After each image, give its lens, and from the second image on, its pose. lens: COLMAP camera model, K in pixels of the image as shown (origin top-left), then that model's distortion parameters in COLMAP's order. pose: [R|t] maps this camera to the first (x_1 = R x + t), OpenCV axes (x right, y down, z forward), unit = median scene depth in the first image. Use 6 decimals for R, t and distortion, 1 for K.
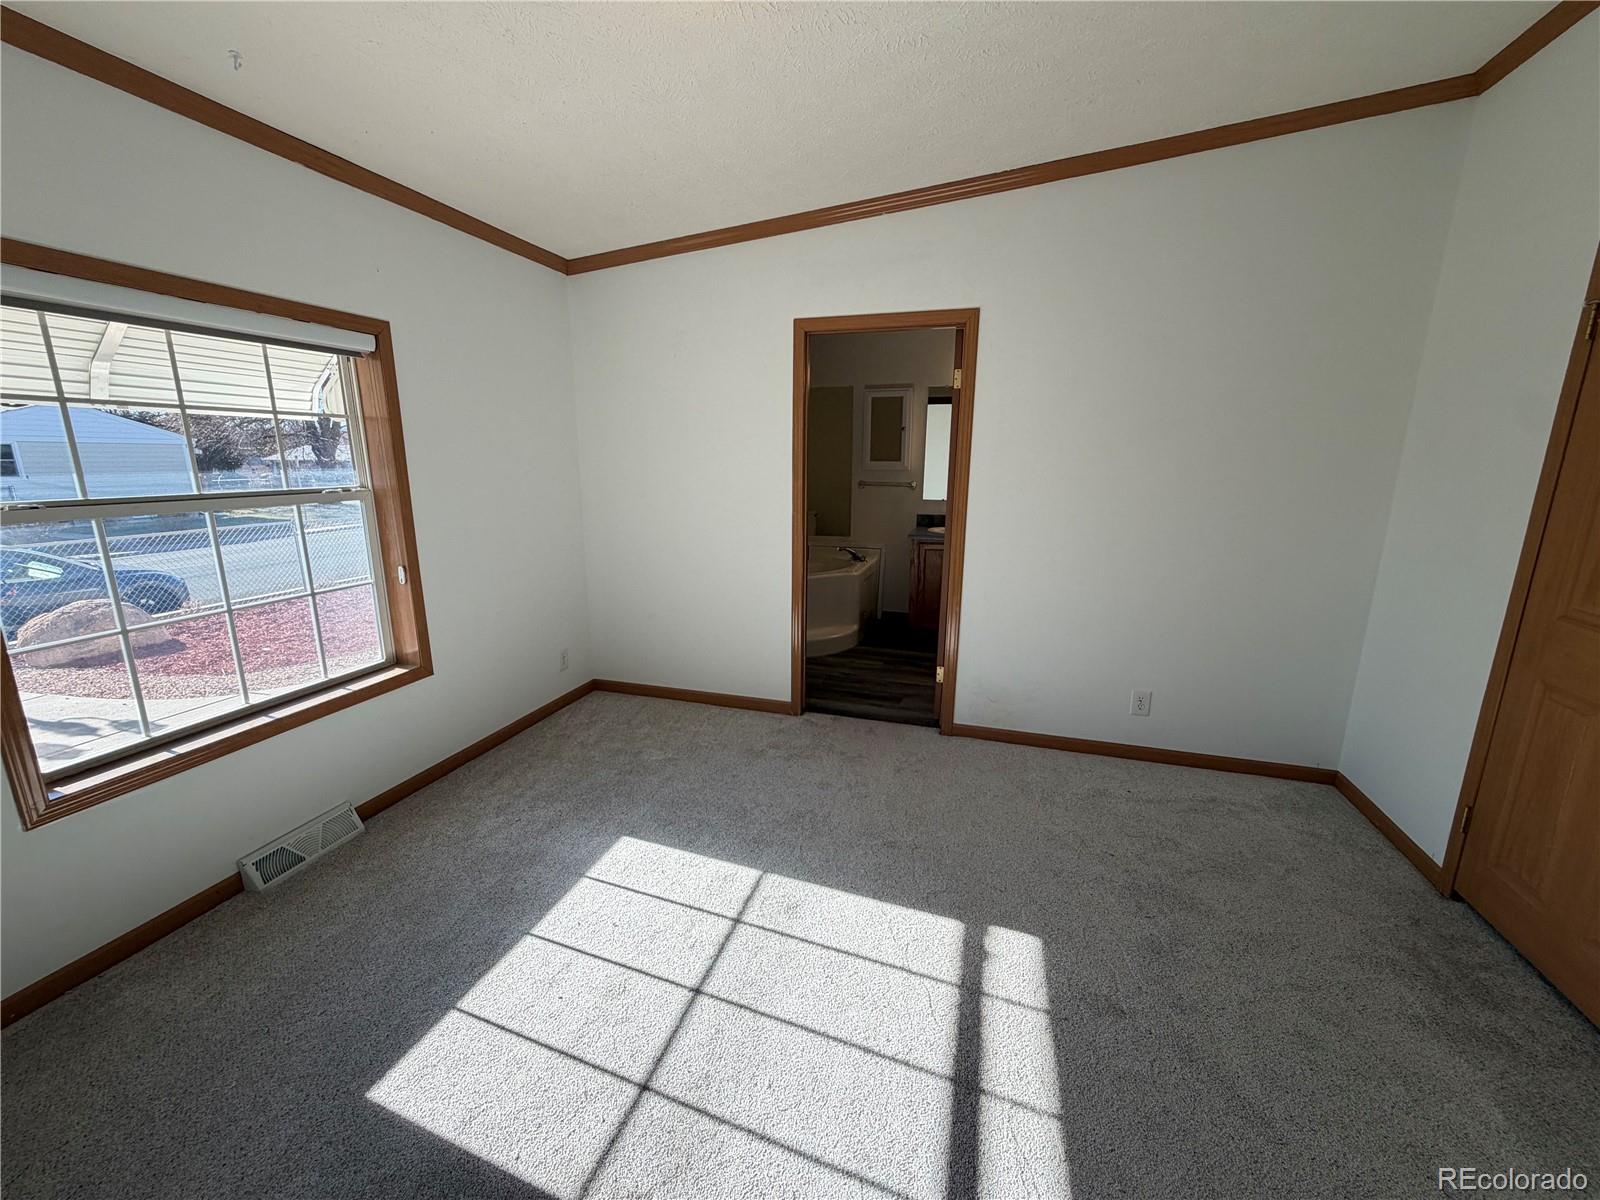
lens RADIAL K [[639.0, 0, 798.5], [0, 639.0, 599.6], [0, 0, 1]] dist [0.000123, 0.000465]
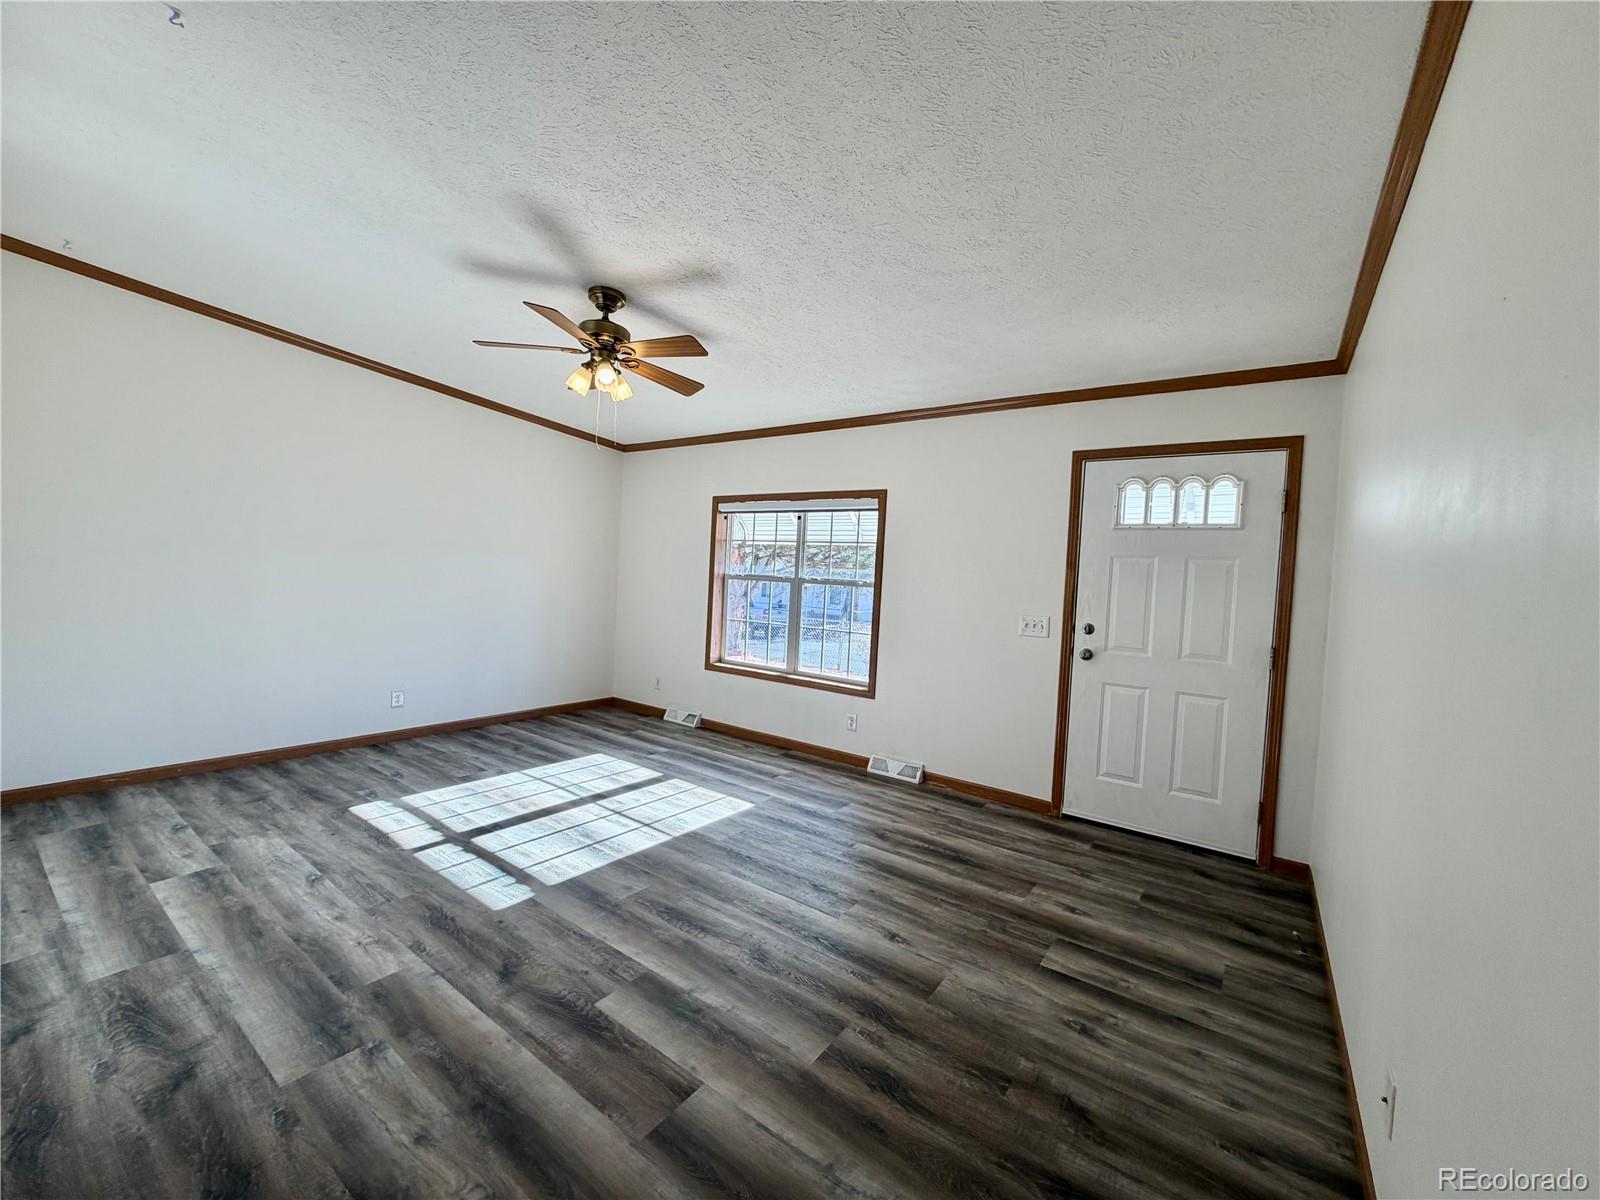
lens RADIAL K [[636.6, 0, 795.4], [0, 636.6, 597.2], [0, 0, 1]] dist [-0.000429, 0.000074]
pose [[-0.318700, 0.016774, -0.947707, 1.024079], [-0.250242, 0.962880, 0.101195, -0.246324], [0.914226, 0.269407, -0.302672, 1.306314]]
